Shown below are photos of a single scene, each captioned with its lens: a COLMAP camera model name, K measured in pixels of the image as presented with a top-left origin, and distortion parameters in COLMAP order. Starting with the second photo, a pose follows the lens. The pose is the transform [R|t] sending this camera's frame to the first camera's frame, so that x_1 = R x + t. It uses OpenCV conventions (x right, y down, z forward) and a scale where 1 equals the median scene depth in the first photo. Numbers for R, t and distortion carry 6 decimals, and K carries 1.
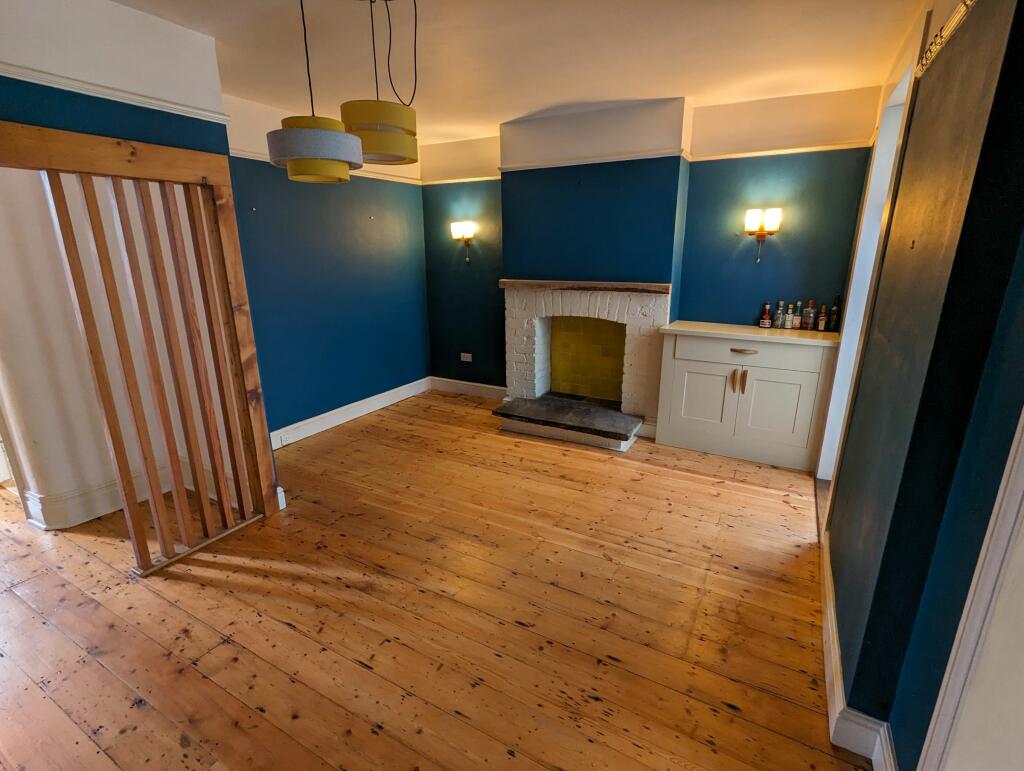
lens RADIAL K [[489.3, 0, 512.8], [0, 489.3, 385.2], [0, 0, 1]] dist [-0.005361, 0.004262]
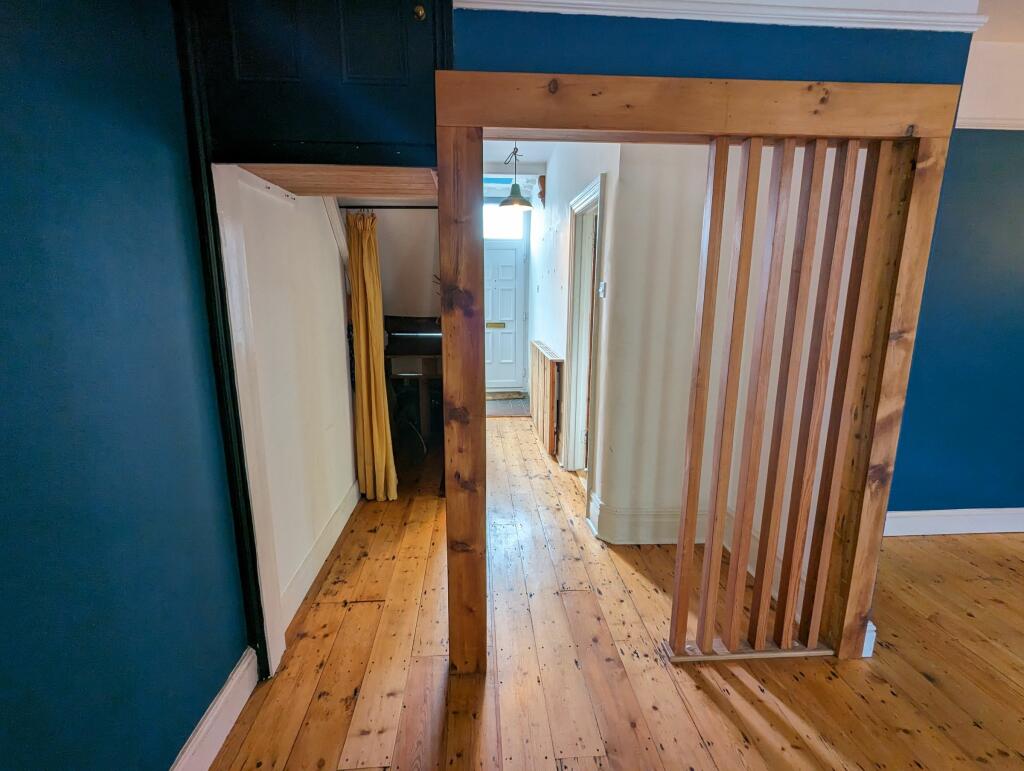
lens RADIAL K [[489.3, 0, 511.6], [0, 489.3, 384.9], [0, 0, 1]] dist [-0.005361, 0.004262]
pose [[0.551326, 0.172569, -0.816247, -0.298732], [-0.233962, 0.971096, 0.047280, -0.009826], [0.800813, 0.164904, 0.575765, 0.243529]]
